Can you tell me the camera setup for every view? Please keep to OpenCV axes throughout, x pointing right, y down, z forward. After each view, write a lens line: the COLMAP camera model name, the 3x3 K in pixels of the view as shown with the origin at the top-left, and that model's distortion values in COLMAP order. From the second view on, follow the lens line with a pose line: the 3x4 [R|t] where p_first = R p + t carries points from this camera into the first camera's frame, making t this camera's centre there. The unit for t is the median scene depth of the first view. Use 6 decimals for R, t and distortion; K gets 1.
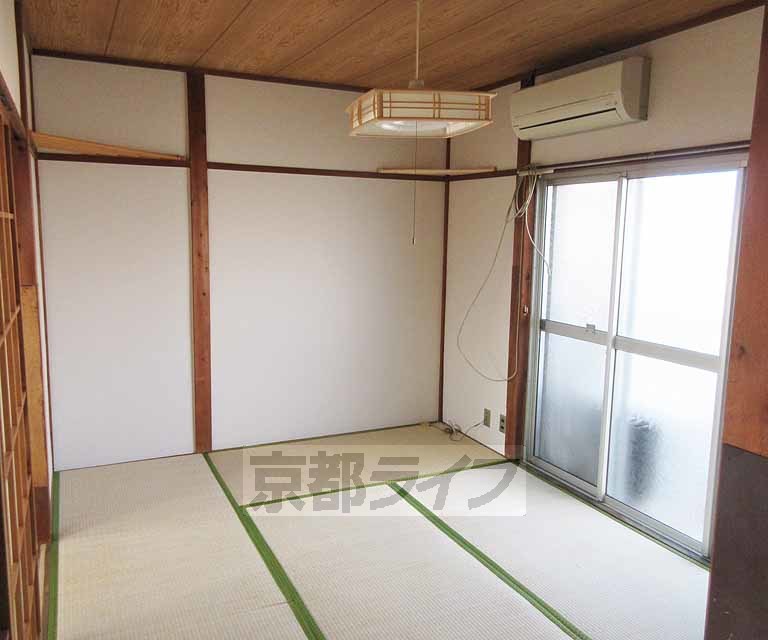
lens RADIAL K [[634.9, 0, 354.6], [0, 634.9, 319.5], [0, 0, 1]] dist [0.011429, 0.001367]
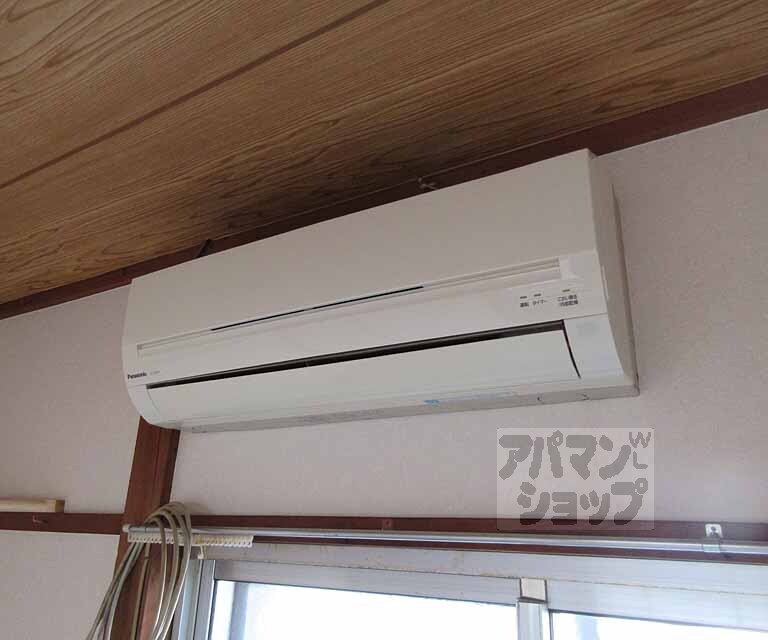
lens RADIAL K [[634.9, 0, 354.6], [0, 634.9, 319.5], [0, 0, 1]] dist [0.011429, 0.001367]
pose [[0.840974, 0.218664, 0.494924, 0.173015], [0.037451, 0.888985, -0.456402, -0.173616], [-0.539778, 0.402357, 0.739424, 0.662263]]
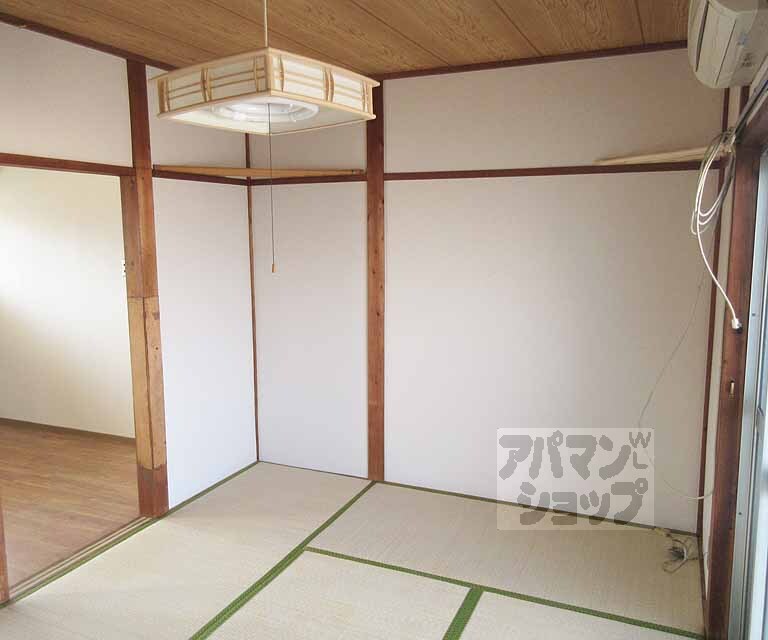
lens RADIAL K [[631.7, 0, 396.3], [0, 631.7, 320.3], [0, 0, 1]] dist [0.015473, -0.006707]
pose [[0.671823, 0.085664, -0.735742, 0.482585], [-0.091300, 0.995292, 0.032516, -0.065441], [0.735064, 0.045329, 0.676481, 0.396407]]
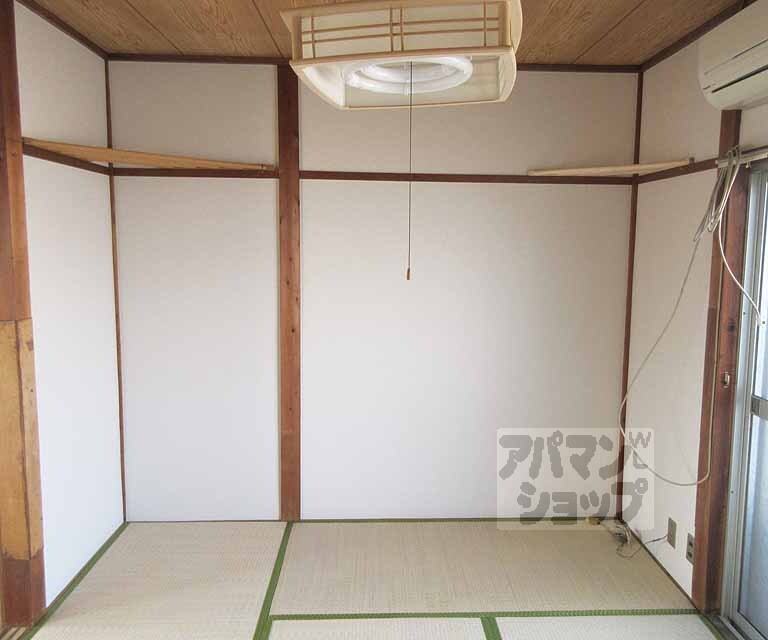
lens RADIAL K [[631.7, 0, 396.3], [0, 631.7, 320.3], [0, 0, 1]] dist [0.015473, -0.006707]
pose [[0.927333, 0.039510, -0.372145, 0.197702], [-0.050273, 0.998550, -0.019259, -0.044761], [0.370844, 0.036569, 0.927975, 0.293211]]
